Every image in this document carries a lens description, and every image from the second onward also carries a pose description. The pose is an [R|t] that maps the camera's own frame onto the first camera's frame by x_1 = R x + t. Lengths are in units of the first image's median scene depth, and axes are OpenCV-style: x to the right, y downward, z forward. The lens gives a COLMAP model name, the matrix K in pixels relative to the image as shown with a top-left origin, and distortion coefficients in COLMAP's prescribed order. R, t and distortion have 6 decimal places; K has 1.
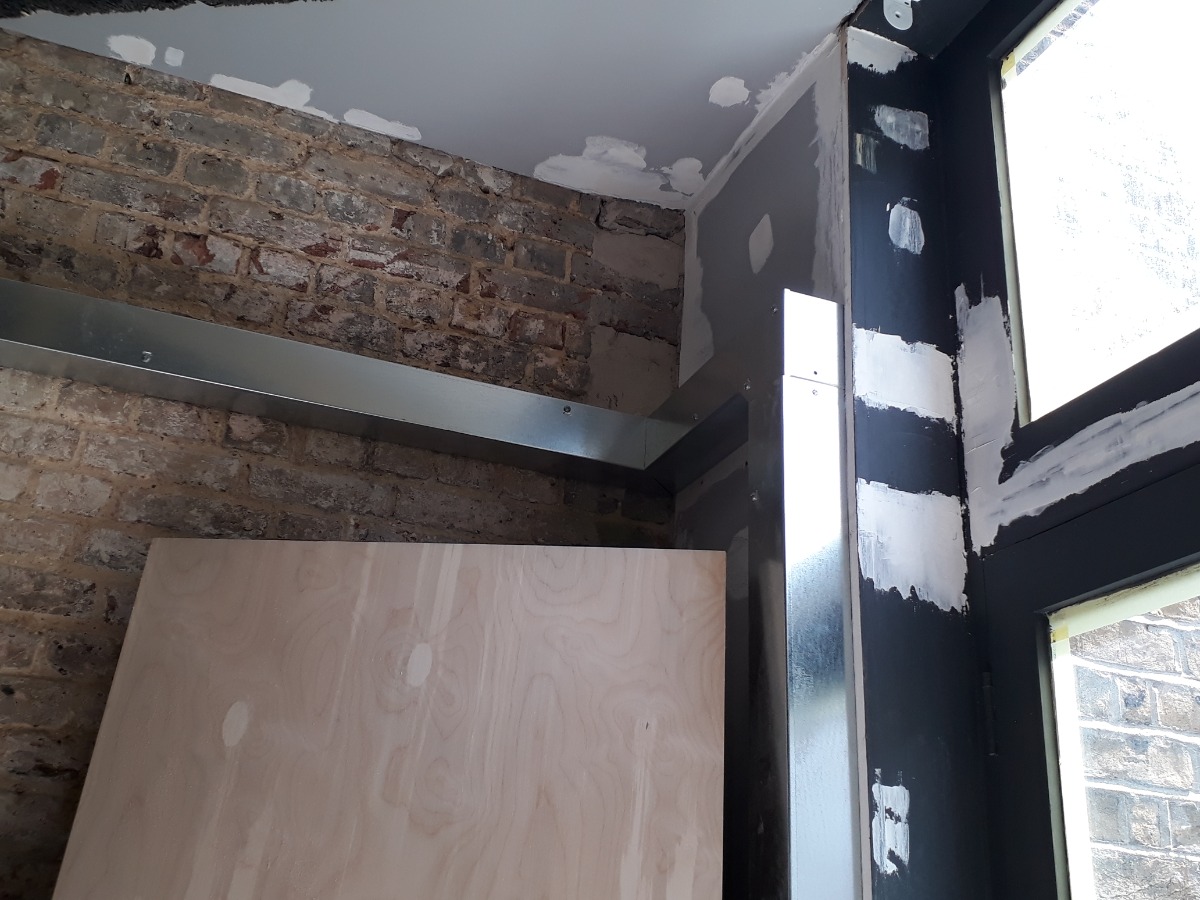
lens RADIAL K [[1227.2, 0, 600.0], [0, 1227.2, 450.0], [0, 0, 1]] dist [0.190238, -0.503444]
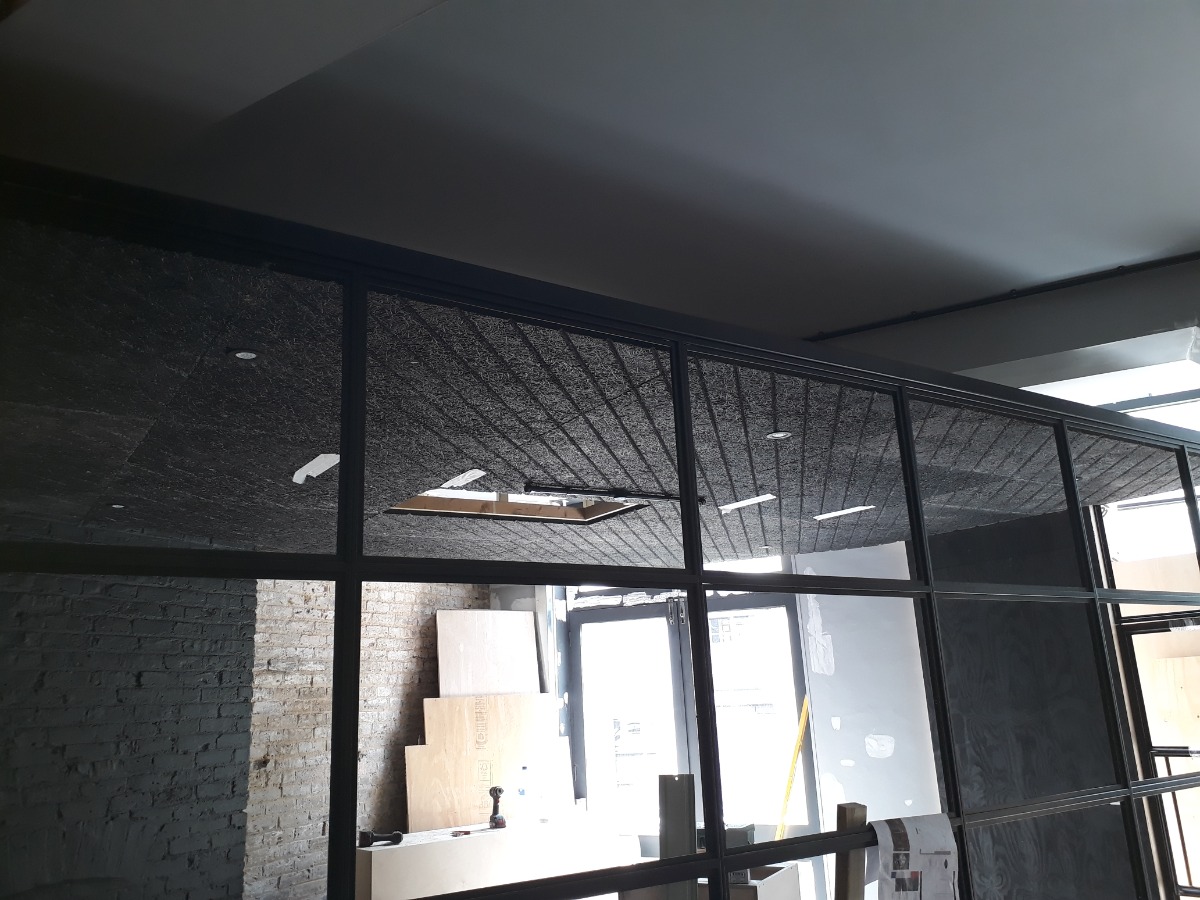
lens RADIAL K [[965.5, 0, 582.9], [0, 965.5, 428.3], [0, 0, 1]] dist [0.012549, -0.022229]
pose [[0.752665, 0.087866, 0.652514, -2.170418], [-0.180172, 0.980713, 0.075765, -0.904004], [-0.633271, -0.174591, 0.753980, -1.859847]]
